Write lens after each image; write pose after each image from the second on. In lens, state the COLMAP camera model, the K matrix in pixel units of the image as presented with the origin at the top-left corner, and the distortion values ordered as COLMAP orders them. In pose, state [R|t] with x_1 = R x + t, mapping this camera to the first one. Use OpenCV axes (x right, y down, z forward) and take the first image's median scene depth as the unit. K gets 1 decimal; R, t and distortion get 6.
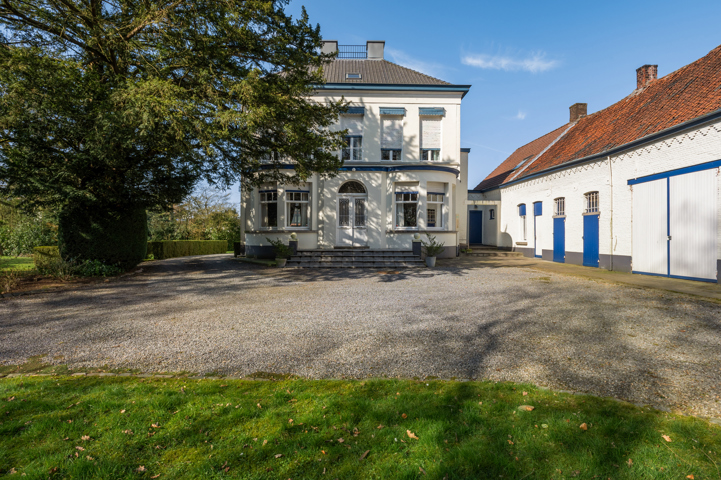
lens RADIAL K [[388.2, 0, 360.5], [0, 388.2, 240.0], [0, 0, 1]] dist [-0.004564, -0.000739]
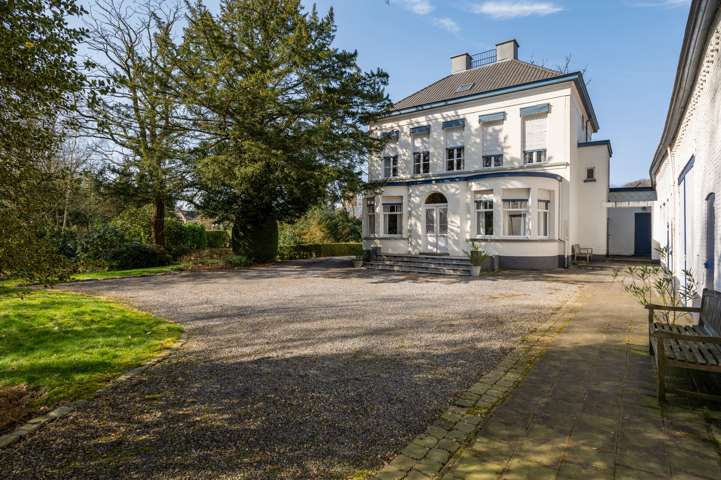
lens RADIAL K [[388.2, 0, 360.5], [0, 388.2, 240.0], [0, 0, 1]] dist [-0.004564, -0.000739]
pose [[0.789362, 0.014834, -0.613748, 0.444324], [-0.015988, 0.999866, 0.003603, -0.018872], [0.613719, 0.006969, 0.789494, 0.019159]]
